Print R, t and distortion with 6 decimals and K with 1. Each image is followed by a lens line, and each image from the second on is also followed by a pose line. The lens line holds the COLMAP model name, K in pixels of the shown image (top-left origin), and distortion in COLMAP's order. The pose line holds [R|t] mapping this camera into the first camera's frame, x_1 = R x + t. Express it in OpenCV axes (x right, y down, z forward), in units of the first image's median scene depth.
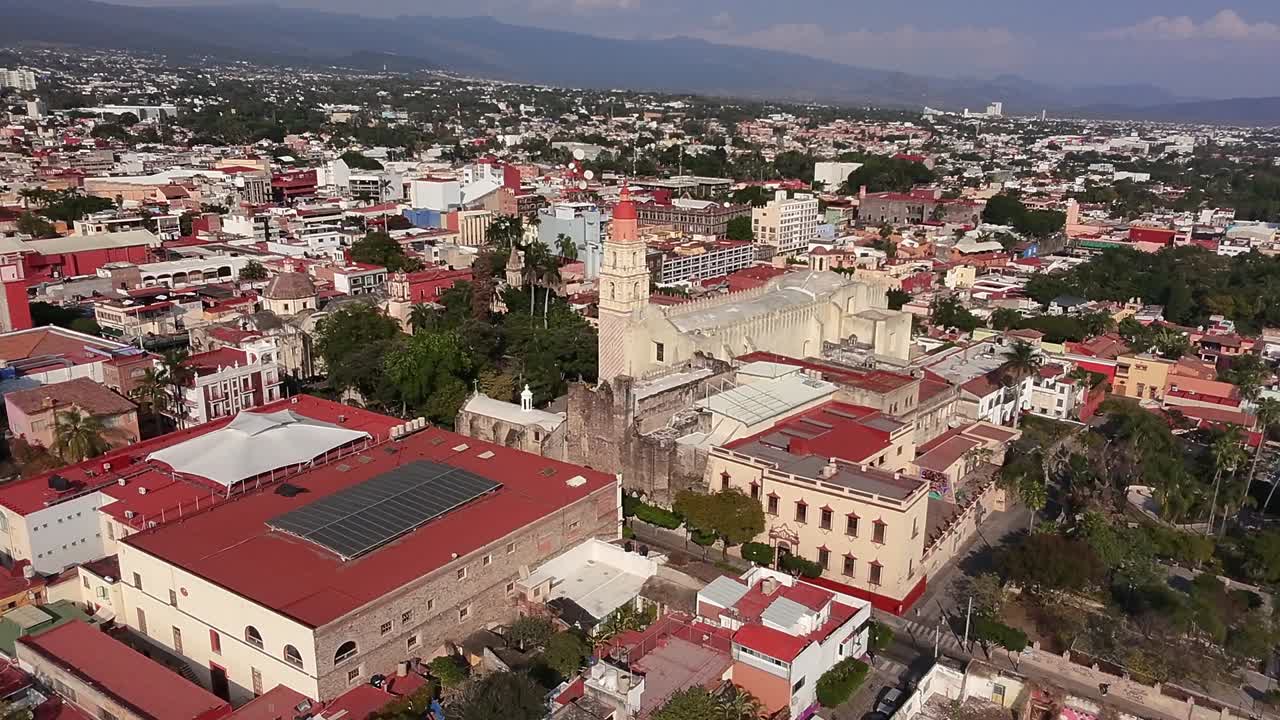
lens RADIAL K [[936.4, 0, 640.0], [0, 936.4, 360.0], [0, 0, 1]] dist [0.007216, 0.004445]
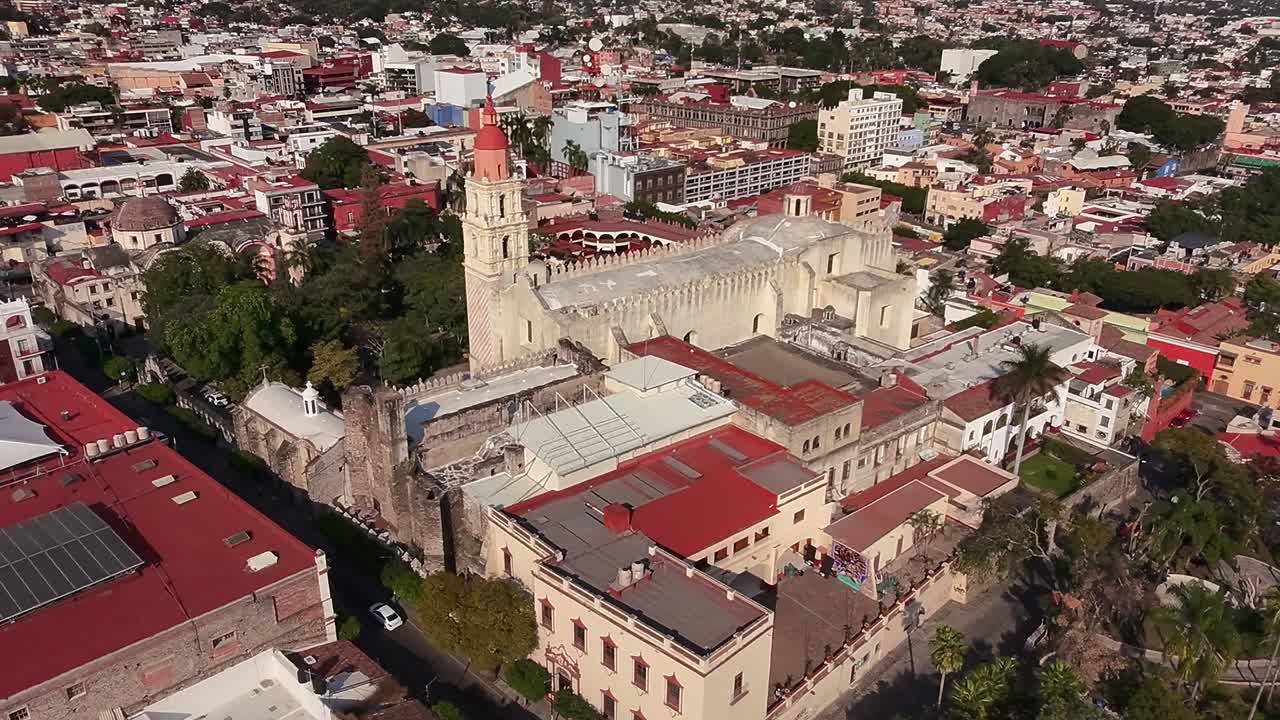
lens RADIAL K [[936.4, 0, 640.0], [0, 936.4, 360.0], [0, 0, 1]] dist [0.007216, 0.004445]
pose [[0.988788, 0.055305, -0.138709, 0.102306], [-0.038503, 0.991904, 0.121015, -0.038414], [0.144279, -0.114317, 0.982912, 0.133129]]
